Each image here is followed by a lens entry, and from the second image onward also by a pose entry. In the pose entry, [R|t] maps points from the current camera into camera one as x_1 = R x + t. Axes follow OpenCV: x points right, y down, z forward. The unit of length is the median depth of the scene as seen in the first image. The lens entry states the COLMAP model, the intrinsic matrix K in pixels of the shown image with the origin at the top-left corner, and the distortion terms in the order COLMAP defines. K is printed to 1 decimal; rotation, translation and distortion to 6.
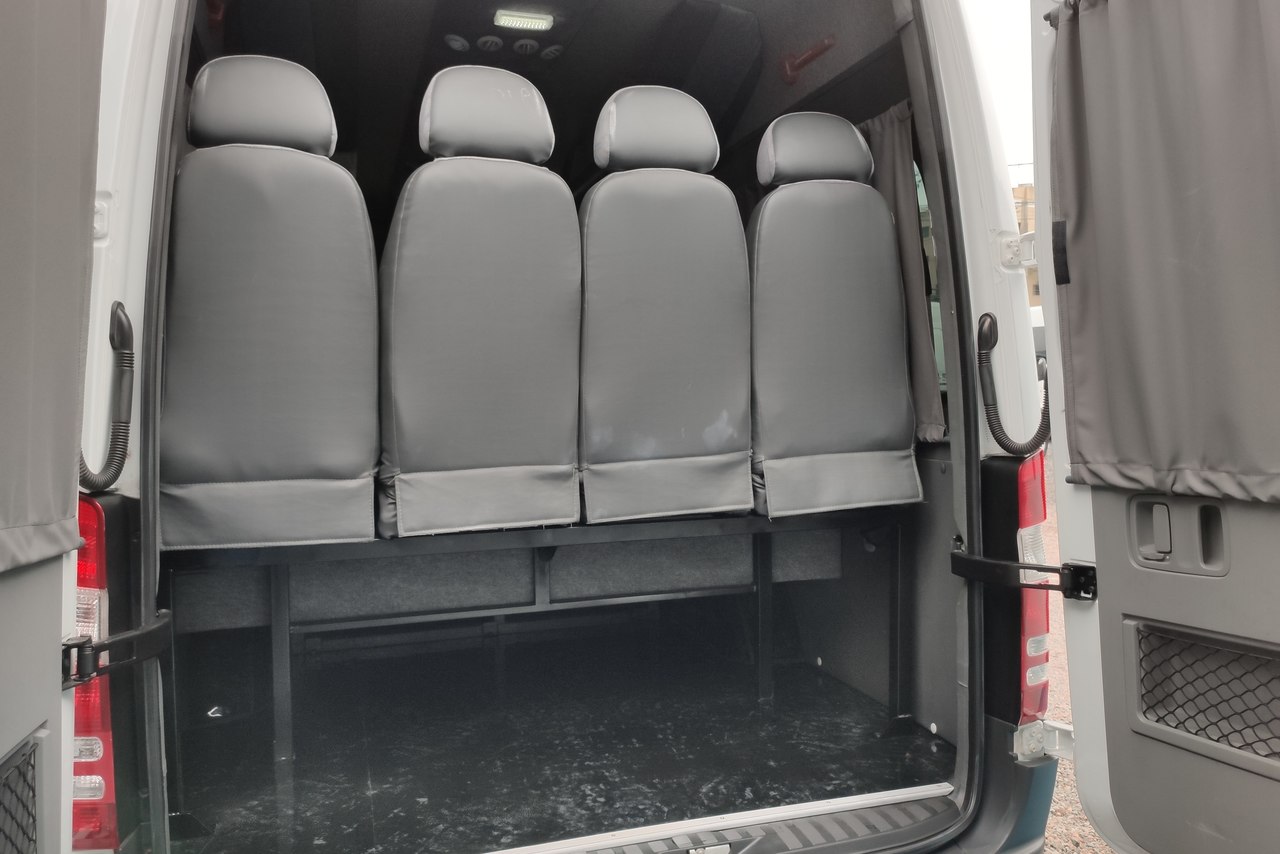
lens RADIAL K [[964.3, 0, 638.1], [0, 964.3, 433.4], [0, 0, 1]] dist [0.079652, -0.107485]
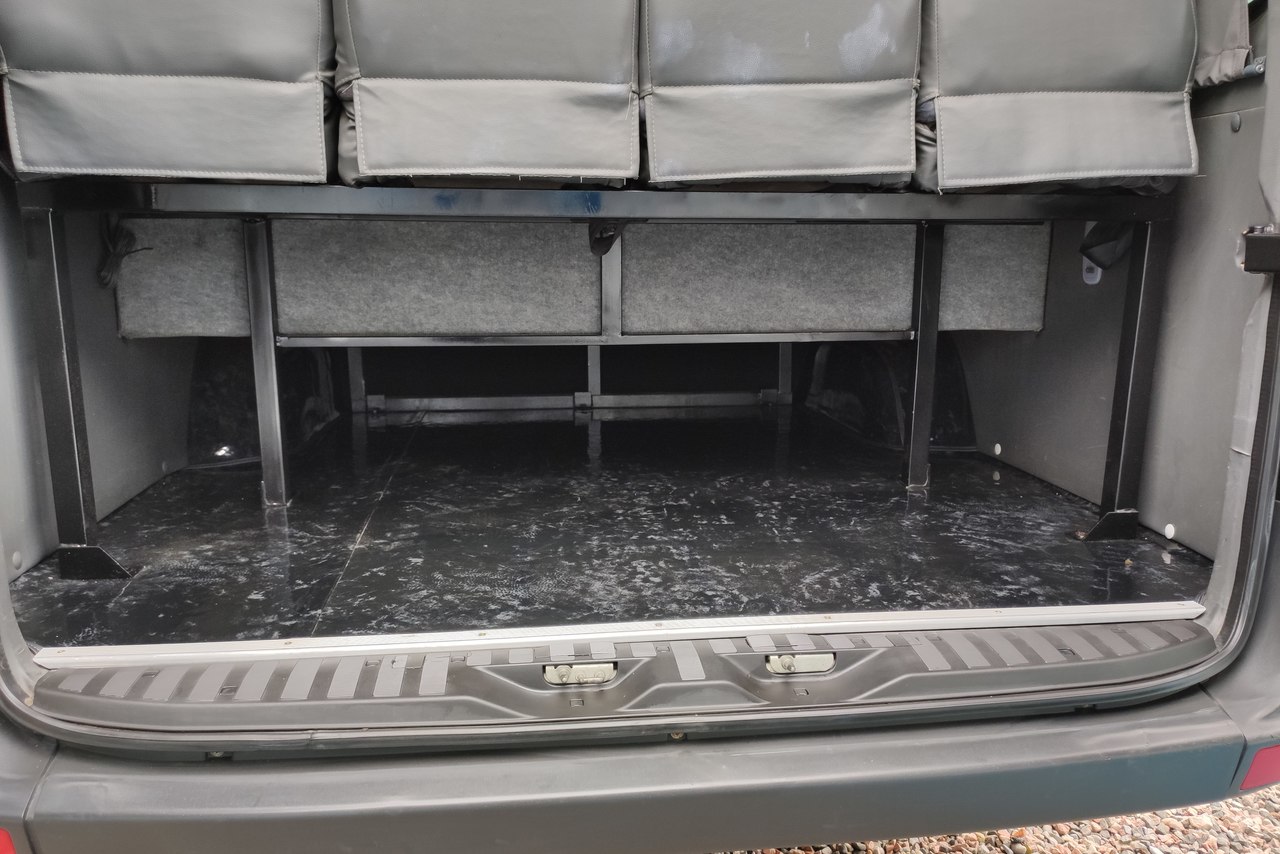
lens RADIAL K [[957.5, 0, 636.2], [0, 957.5, 422.1], [0, 0, 1]] dist [0.075732, -0.108725]
pose [[0.983013, 0.051993, -0.176017, 0.061752], [-0.025700, 0.988581, 0.148486, 0.156618], [0.181727, -0.141440, 0.973124, 0.330141]]
